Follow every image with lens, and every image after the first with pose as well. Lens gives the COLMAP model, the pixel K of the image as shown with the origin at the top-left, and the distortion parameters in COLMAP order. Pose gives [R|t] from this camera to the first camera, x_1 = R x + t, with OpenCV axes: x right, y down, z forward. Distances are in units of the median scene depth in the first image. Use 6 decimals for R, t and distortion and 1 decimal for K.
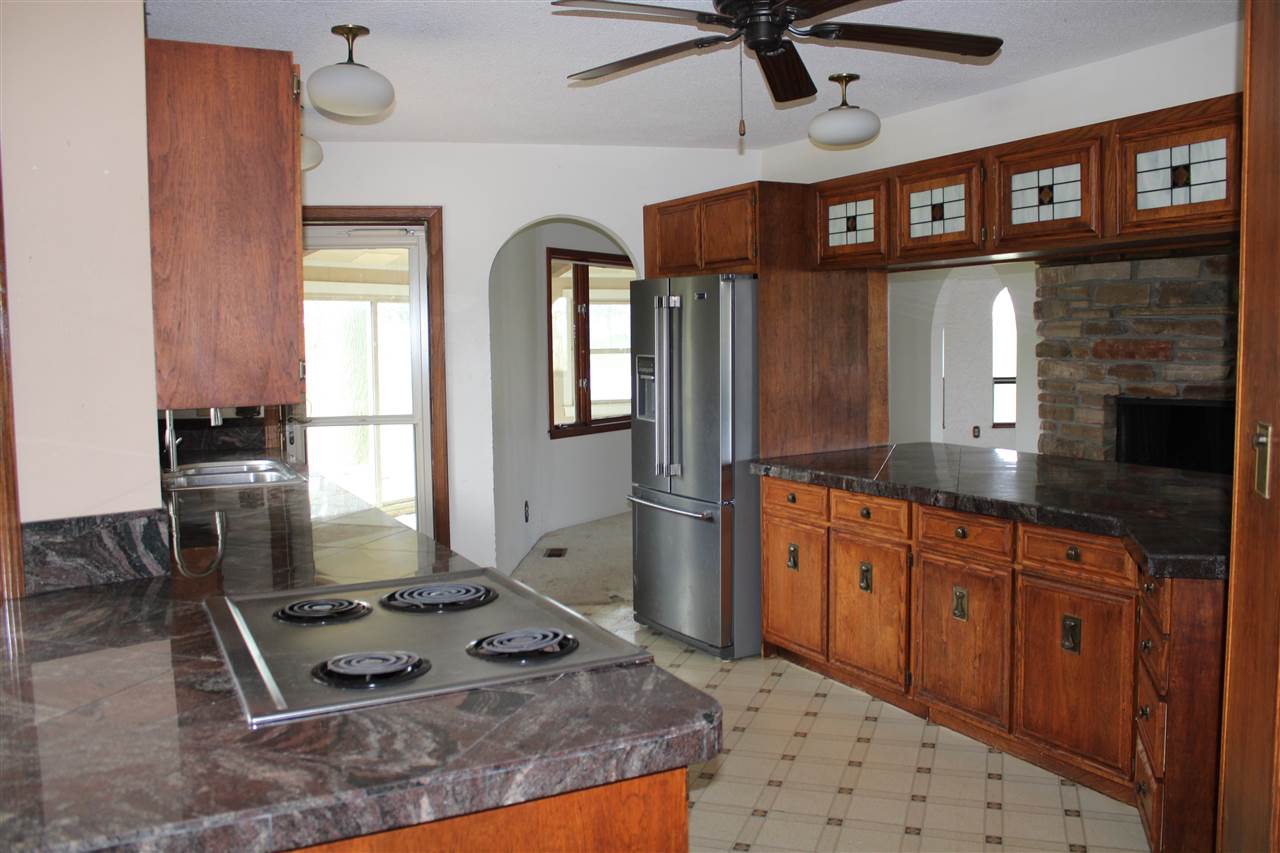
lens RADIAL K [[1021.8, 0, 640.0], [0, 1021.8, 426.5], [0, 0, 1]] dist [-0.106892, 0.001866]
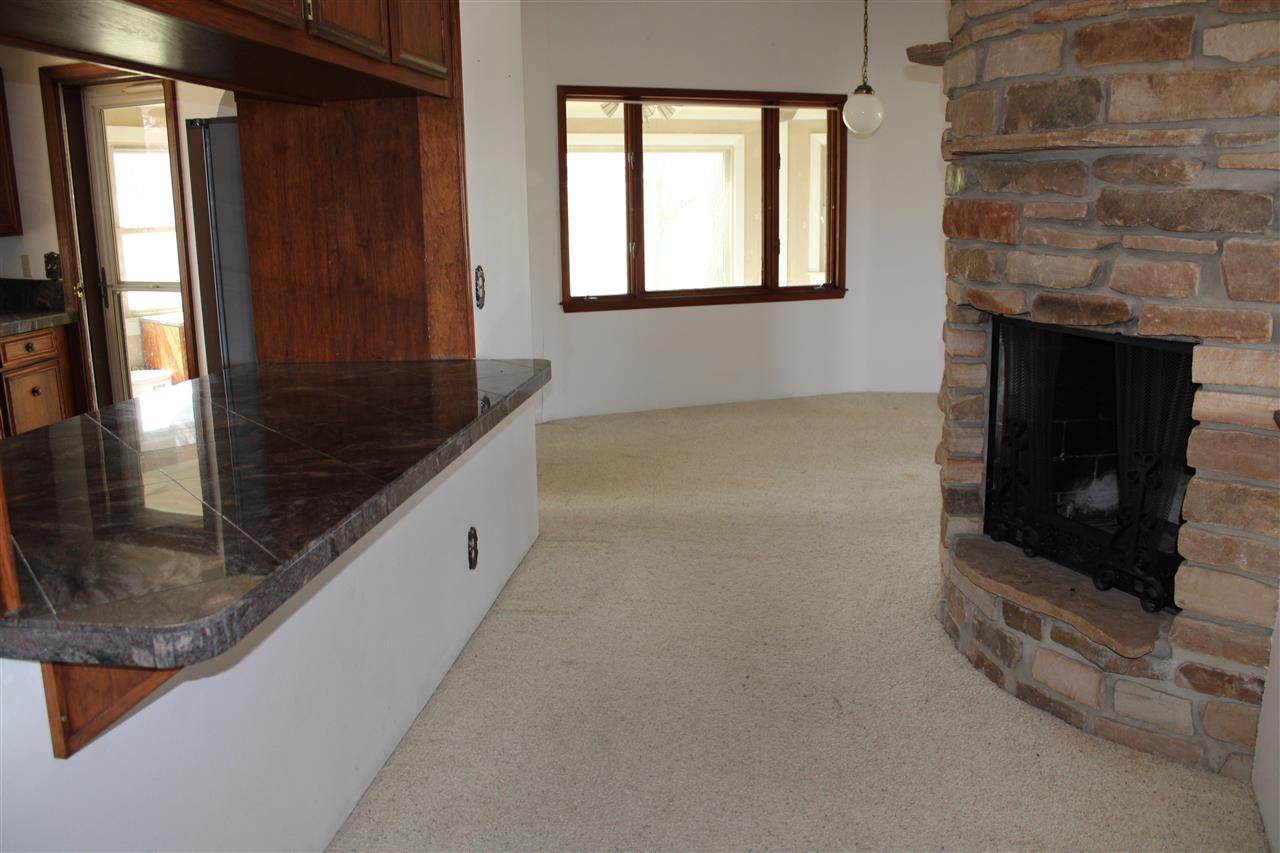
lens RADIAL K [[1021.8, 0, 640.0], [0, 1021.8, 426.5], [0, 0, 1]] dist [-0.106892, 0.001866]
pose [[0.829794, 0.125915, -0.543679, 0.671150], [-0.046996, 0.986520, 0.156749, -0.046022], [0.556087, -0.104518, 0.824526, 0.461892]]
